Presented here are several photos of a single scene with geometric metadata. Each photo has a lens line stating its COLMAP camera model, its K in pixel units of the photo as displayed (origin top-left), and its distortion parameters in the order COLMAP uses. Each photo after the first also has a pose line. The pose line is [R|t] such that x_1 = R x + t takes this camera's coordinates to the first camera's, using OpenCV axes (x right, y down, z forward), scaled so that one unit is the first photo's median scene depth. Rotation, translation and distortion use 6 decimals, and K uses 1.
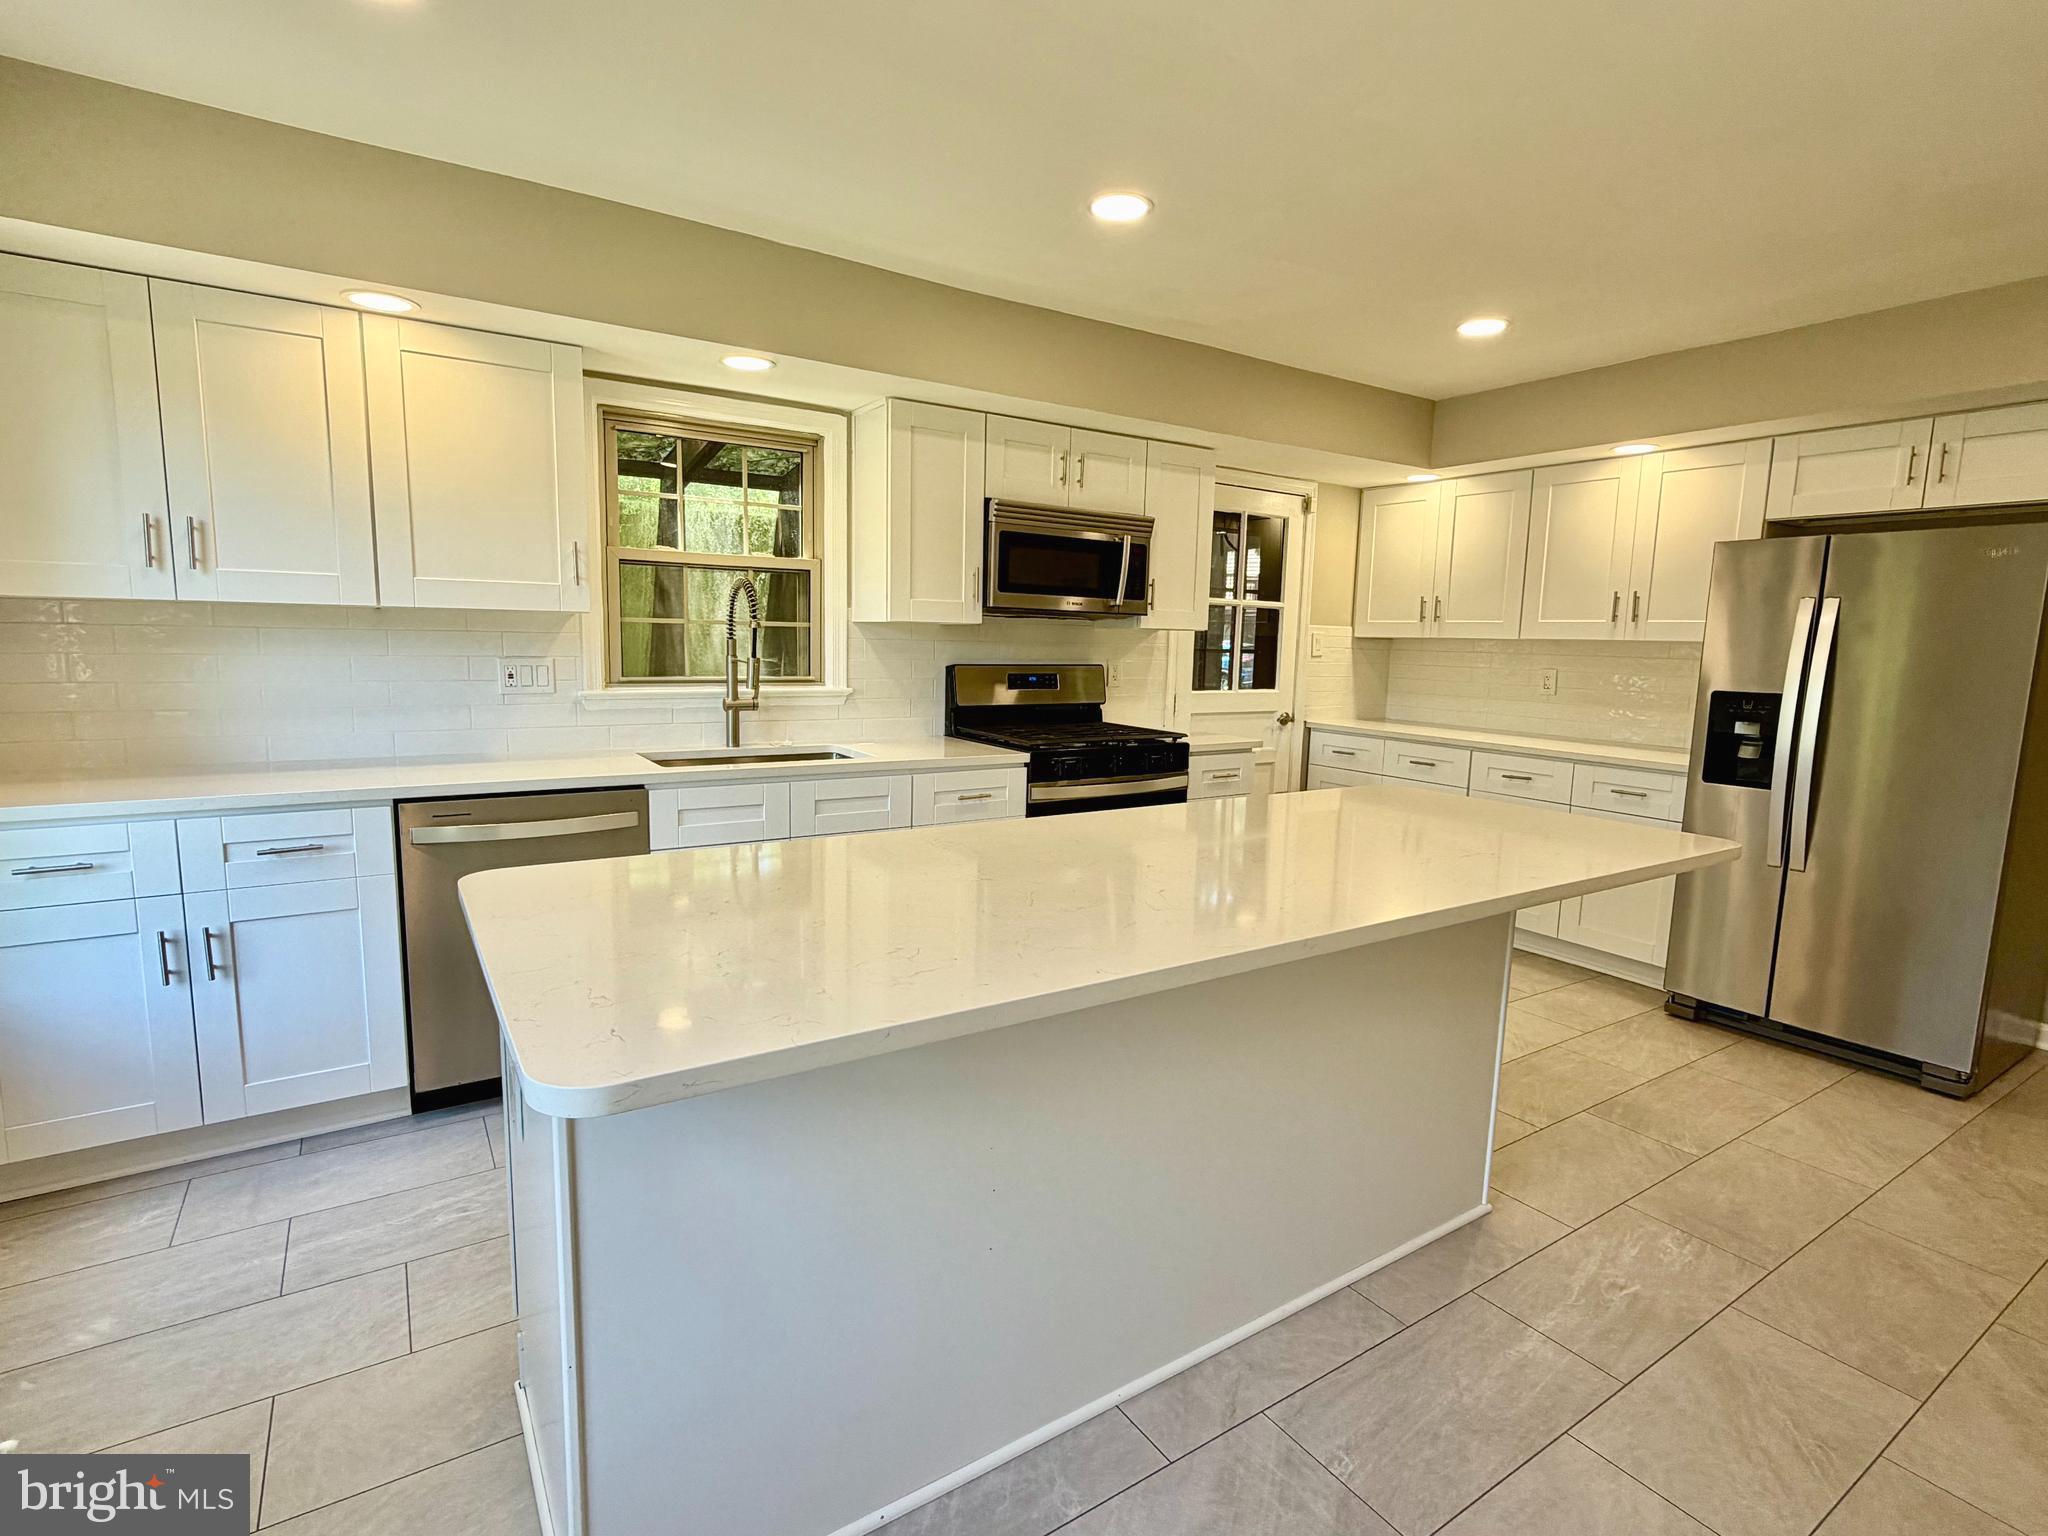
lens RADIAL K [[1004.2, 0, 1022.1], [0, 1004.2, 769.0], [0, 0, 1]] dist [0.003806, -0.000834]
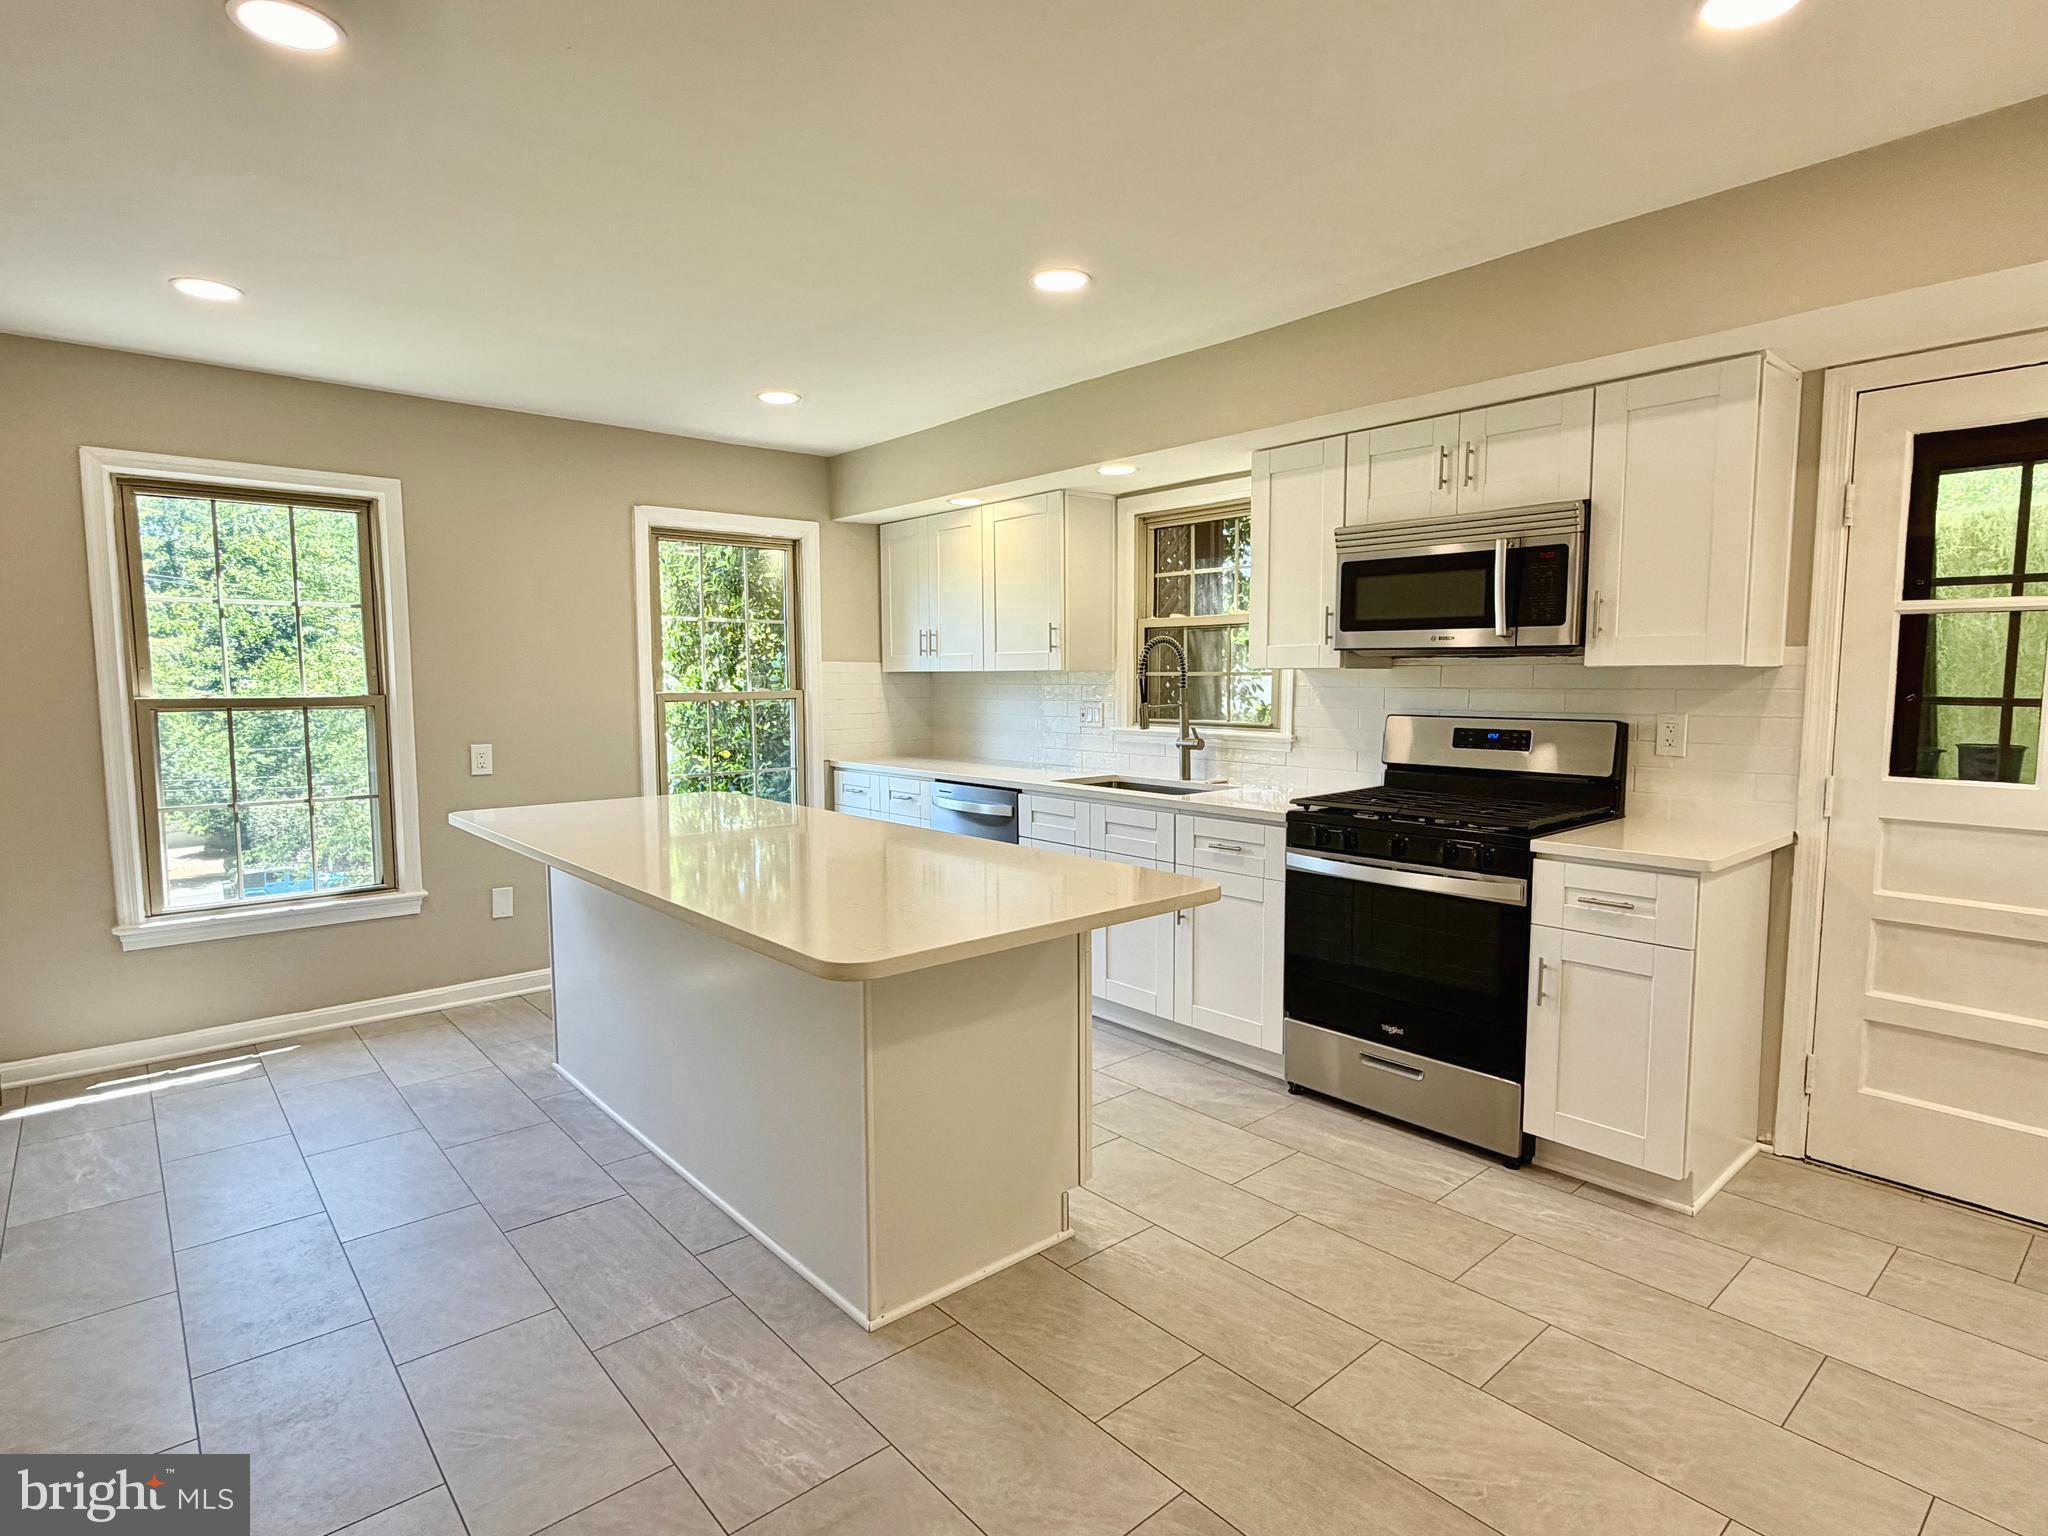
lens RADIAL K [[1073.6, 0, 1020.1], [0, 1073.6, 769.6], [0, 0, 1]] dist [-0.022963, 0.000901]
pose [[0.127018, 0.060460, -0.990056, 0.935332], [-0.128459, 0.990737, 0.044021, -0.064857], [0.983547, 0.121590, 0.133608, 0.652127]]
